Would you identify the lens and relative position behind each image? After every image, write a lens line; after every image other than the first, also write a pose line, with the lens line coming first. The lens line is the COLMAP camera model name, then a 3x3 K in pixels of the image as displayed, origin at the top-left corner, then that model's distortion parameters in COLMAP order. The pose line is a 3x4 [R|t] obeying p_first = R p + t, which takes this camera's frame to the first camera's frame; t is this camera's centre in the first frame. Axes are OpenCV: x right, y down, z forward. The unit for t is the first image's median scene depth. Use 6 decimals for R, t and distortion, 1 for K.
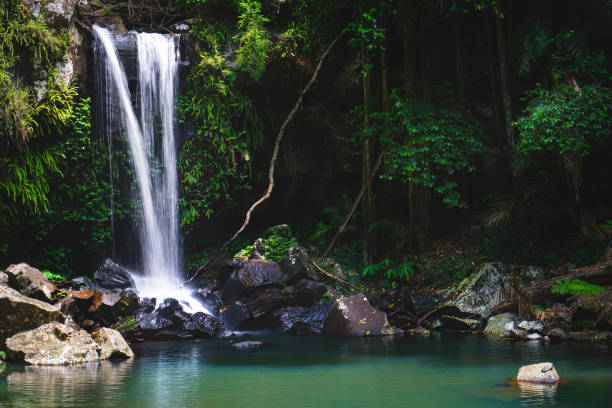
lens RADIAL K [[928.5, 0, 306.0], [0, 928.5, 204.0], [0, 0, 1]] dist [-0.016882, -0.101442]
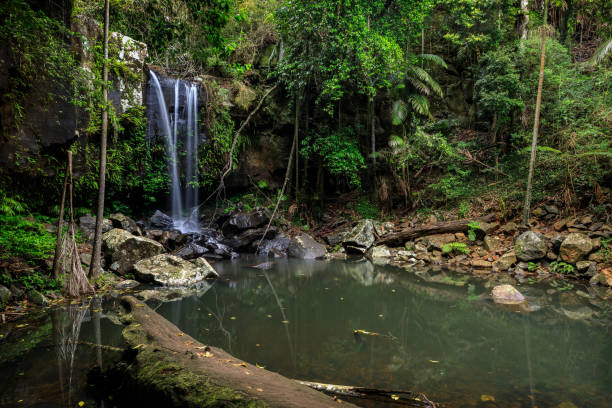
lens RADIAL K [[415.0, 0, 306.0], [0, 415.0, 204.0], [0, 0, 1]] dist [0.000672, 0.001138]
pose [[0.940447, 0.039795, 0.337604, -0.239463], [-0.057832, 0.997377, 0.043536, -0.001285], [-0.334986, -0.060468, 0.940281, 0.215969]]
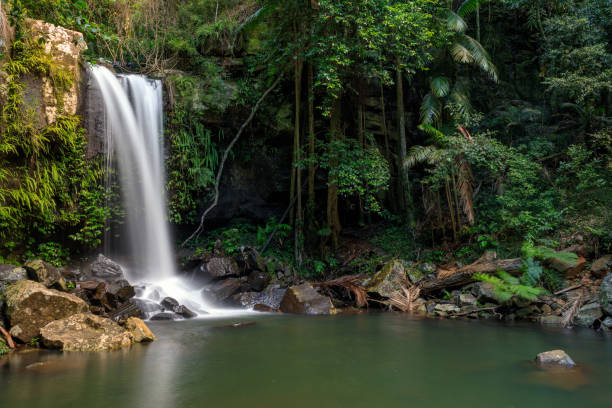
lens RADIAL K [[585.8, 0, 306.0], [0, 585.8, 204.0], [0, 0, 1]] dist [-0.000243, 0.008053]
pose [[0.969957, 0.029361, 0.241496, -0.153839], [-0.025111, 0.999471, -0.020657, 0.001072], [-0.241975, 0.013972, 0.970182, 0.190508]]
